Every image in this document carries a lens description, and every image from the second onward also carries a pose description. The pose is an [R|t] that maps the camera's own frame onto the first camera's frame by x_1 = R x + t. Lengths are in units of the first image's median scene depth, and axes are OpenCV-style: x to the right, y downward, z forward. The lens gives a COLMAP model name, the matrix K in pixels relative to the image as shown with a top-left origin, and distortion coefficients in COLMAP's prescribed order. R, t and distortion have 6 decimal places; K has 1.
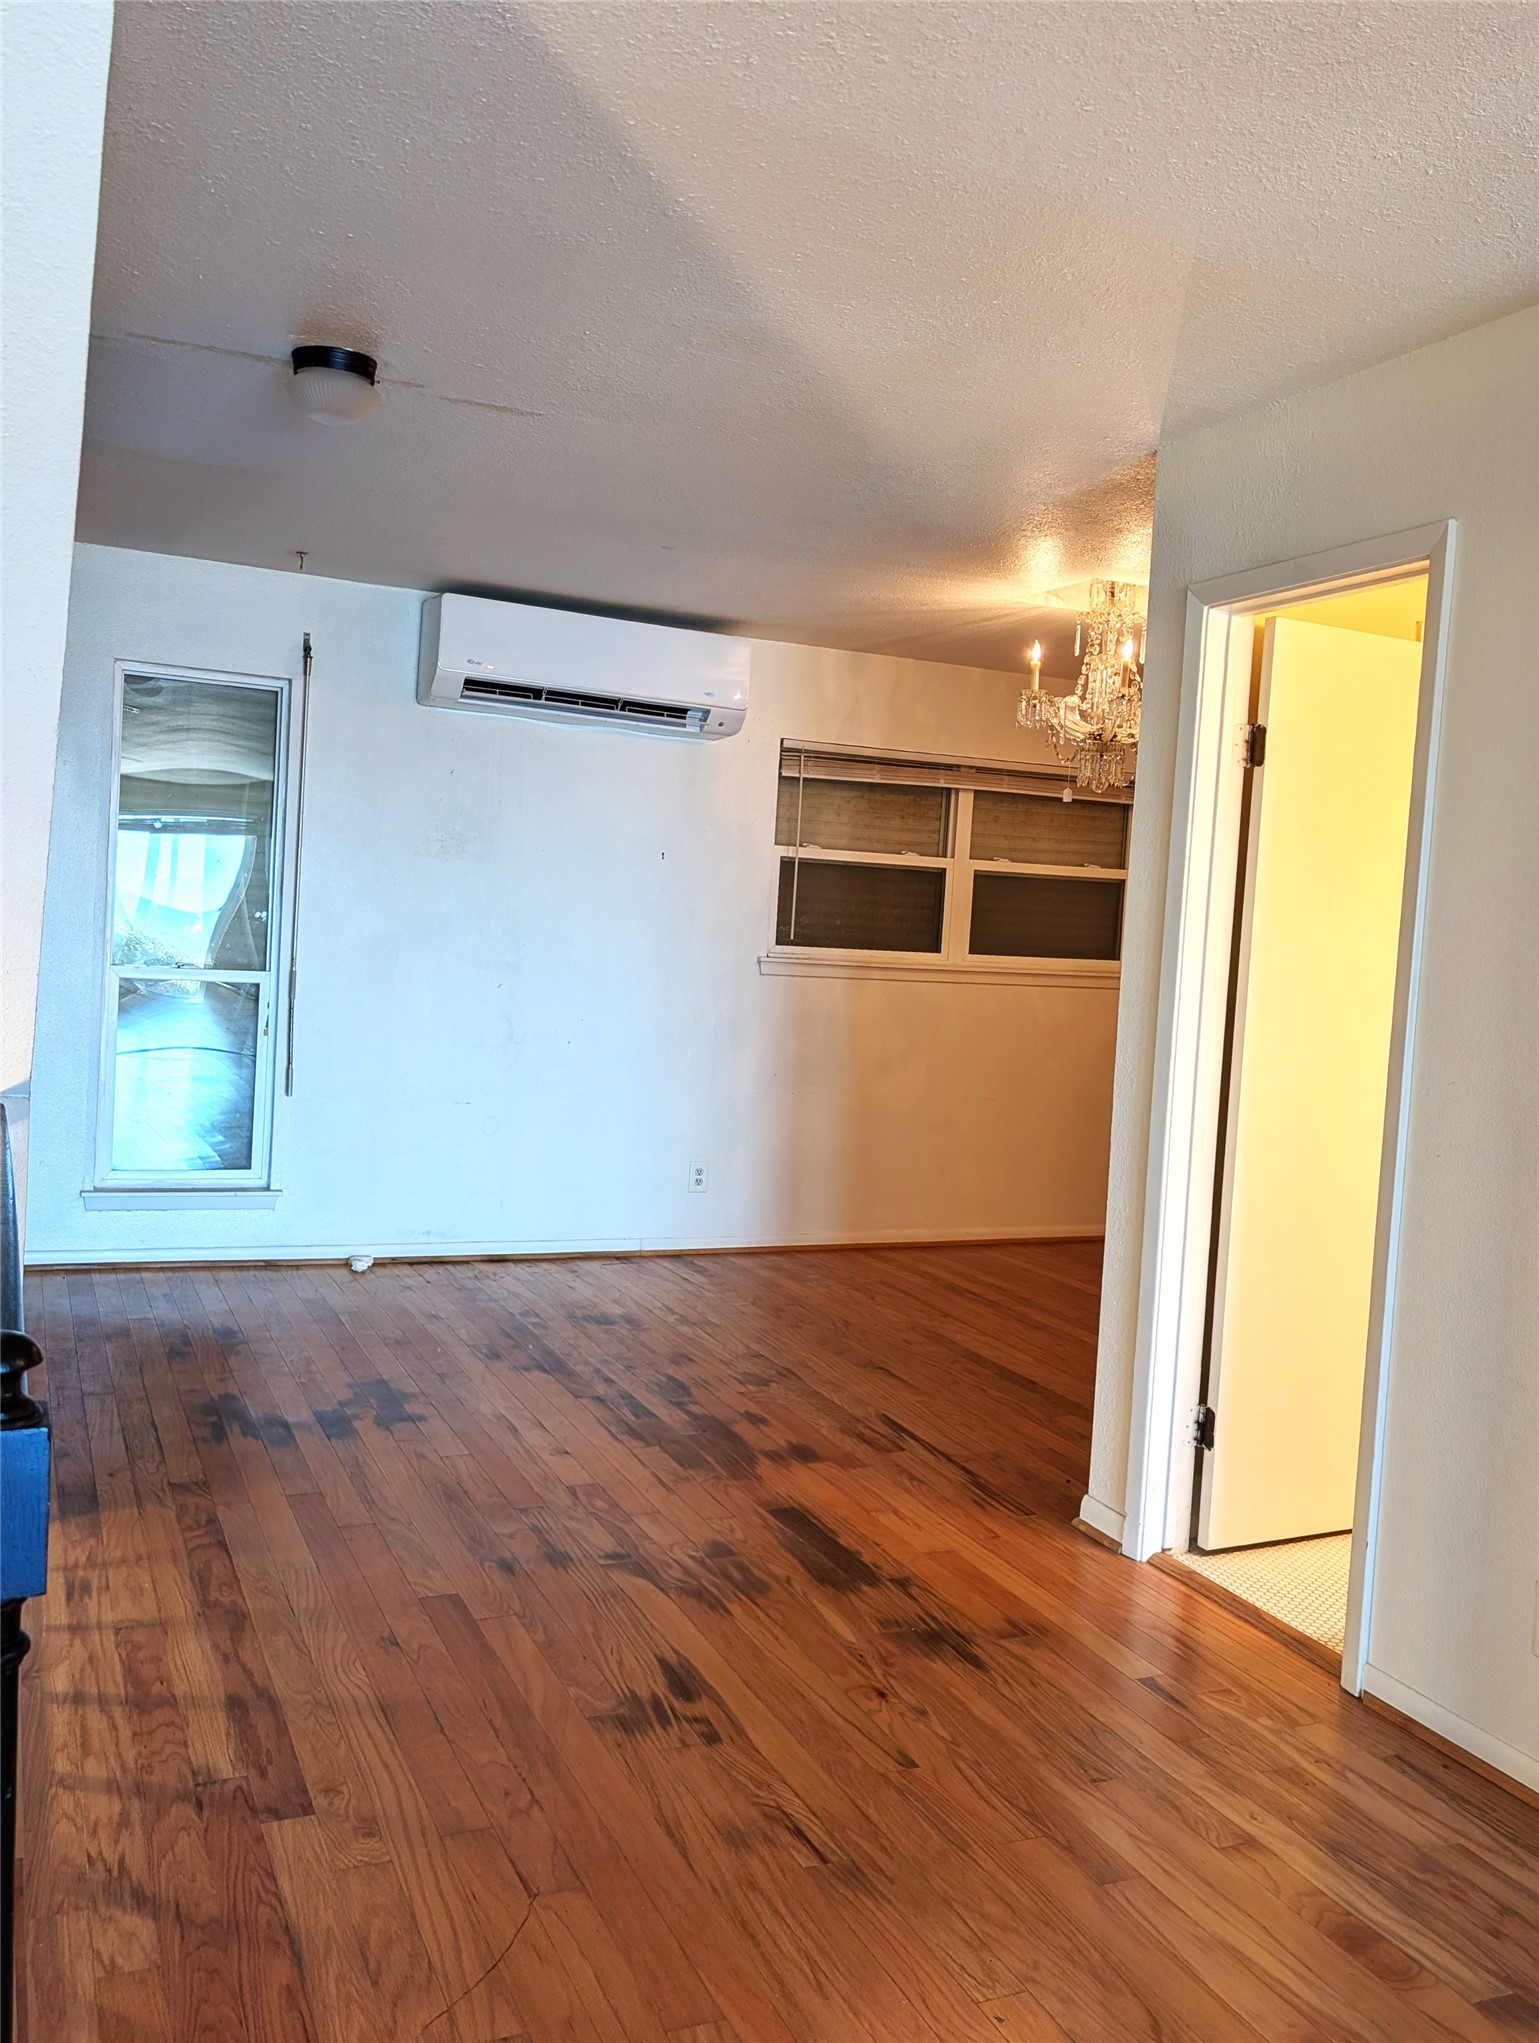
lens RADIAL K [[1699.8, 0, 764.3], [0, 1699.8, 1000.6], [0, 0, 1]] dist [0.008295, -0.007837]
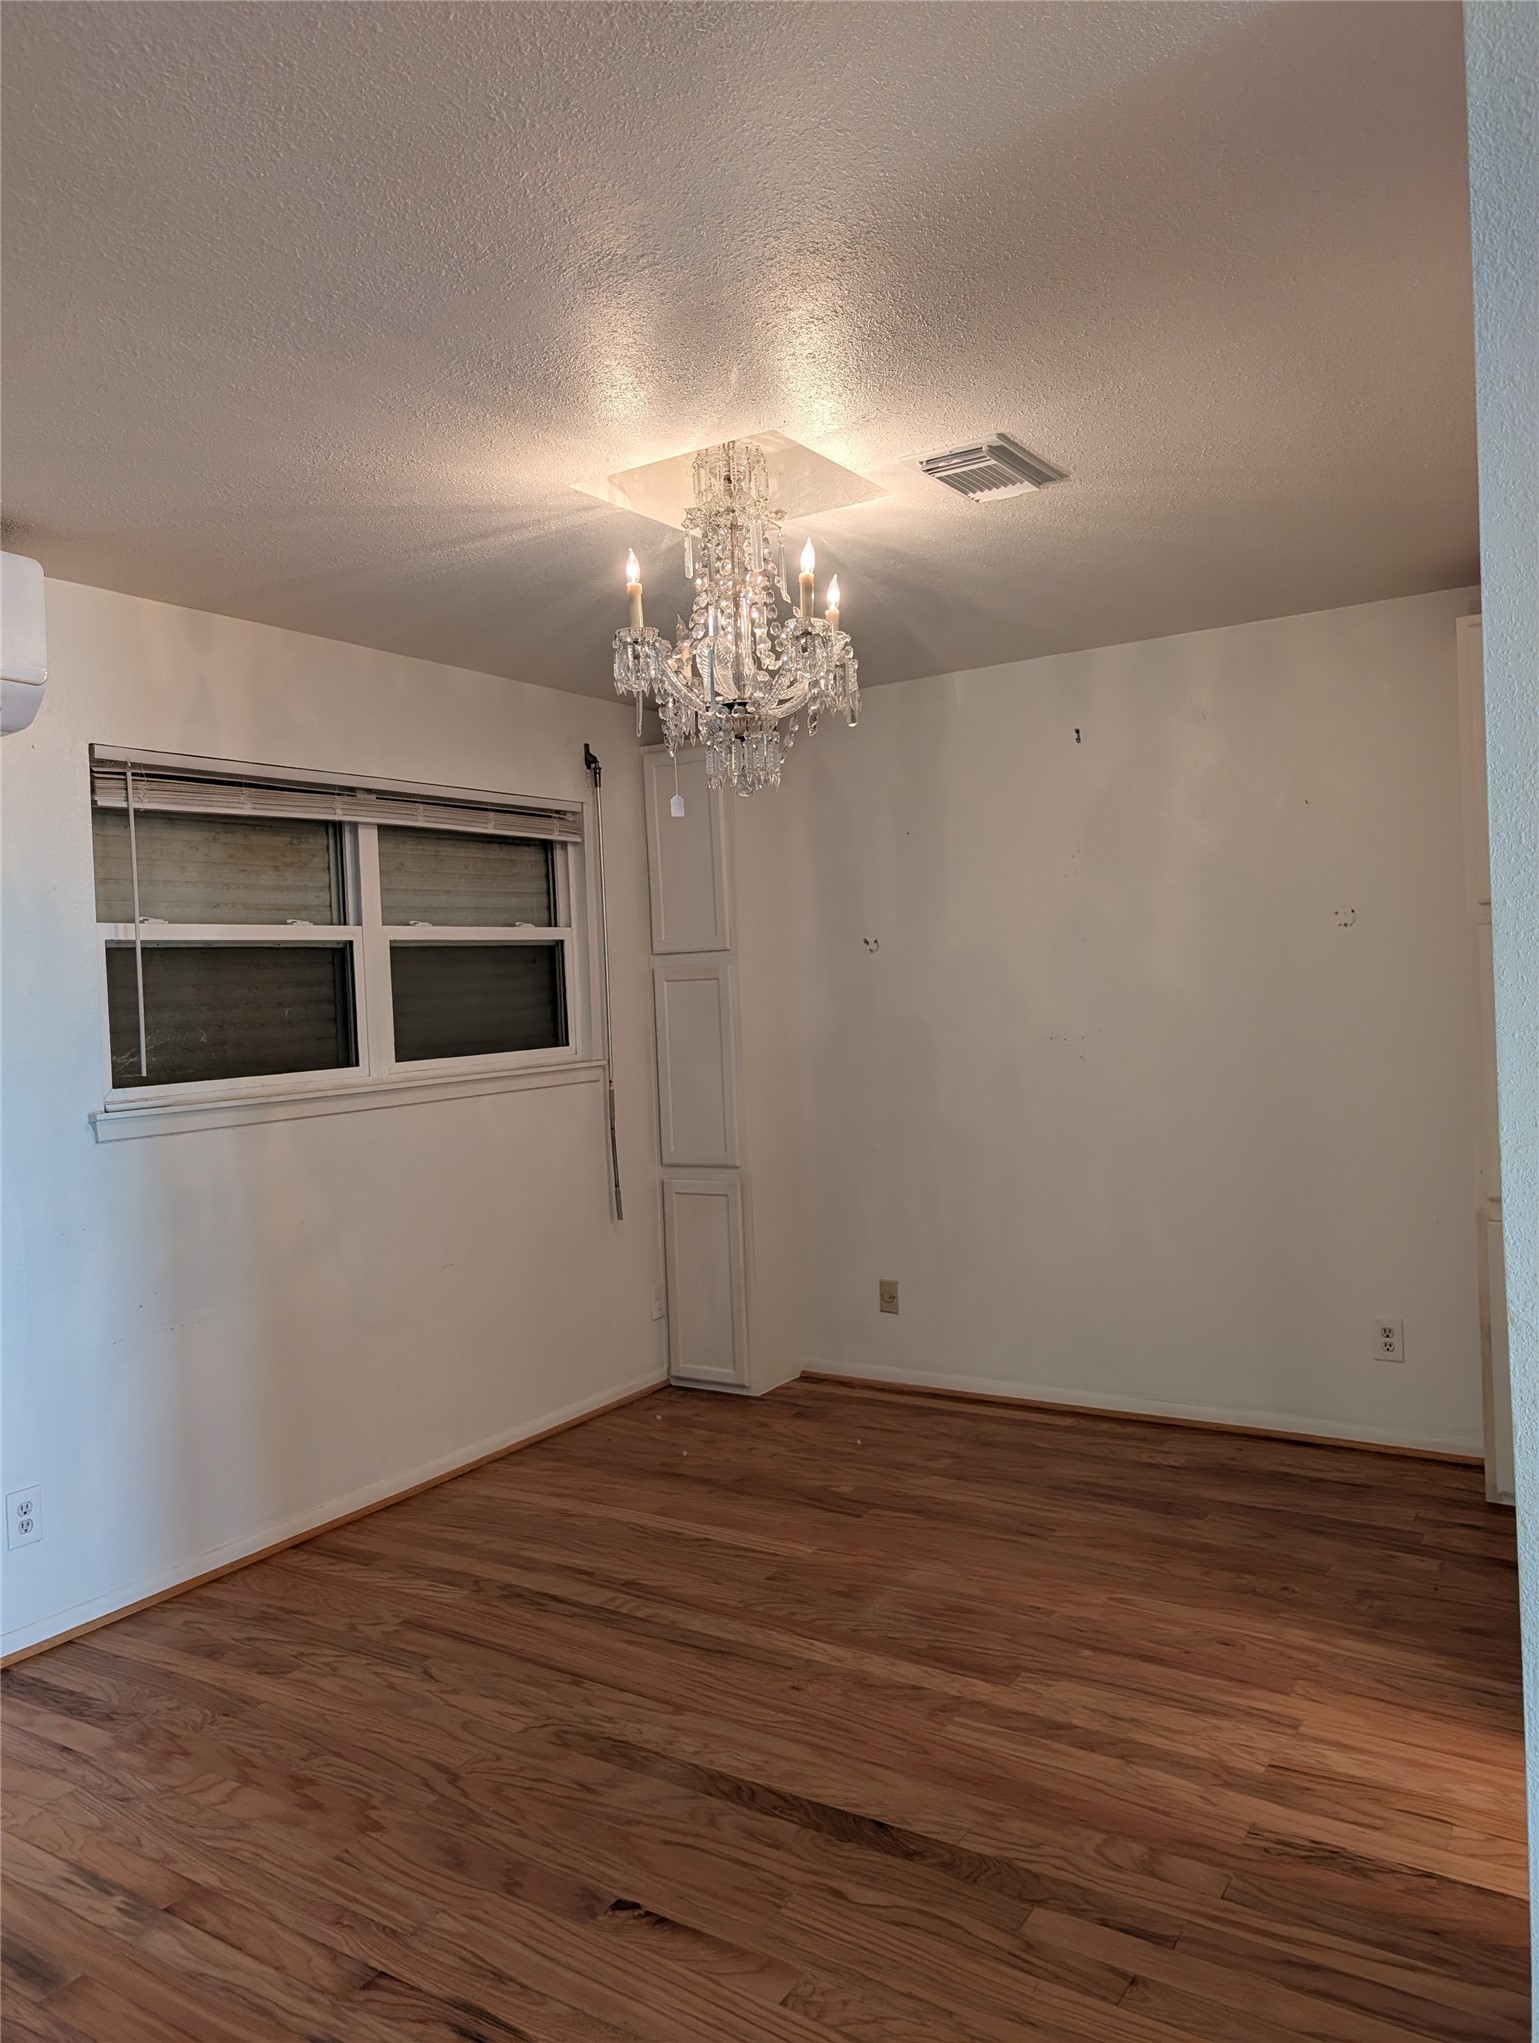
lens RADIAL K [[1476.2, 0, 762.8], [0, 1476.2, 1004.5], [0, 0, 1]] dist [0.009876, -0.010953]
pose [[0.831380, -0.098050, 0.546986, -0.083223], [0.114450, 0.993420, 0.004119, -0.037328], [-0.543791, 0.059178, 0.837132, 0.430541]]
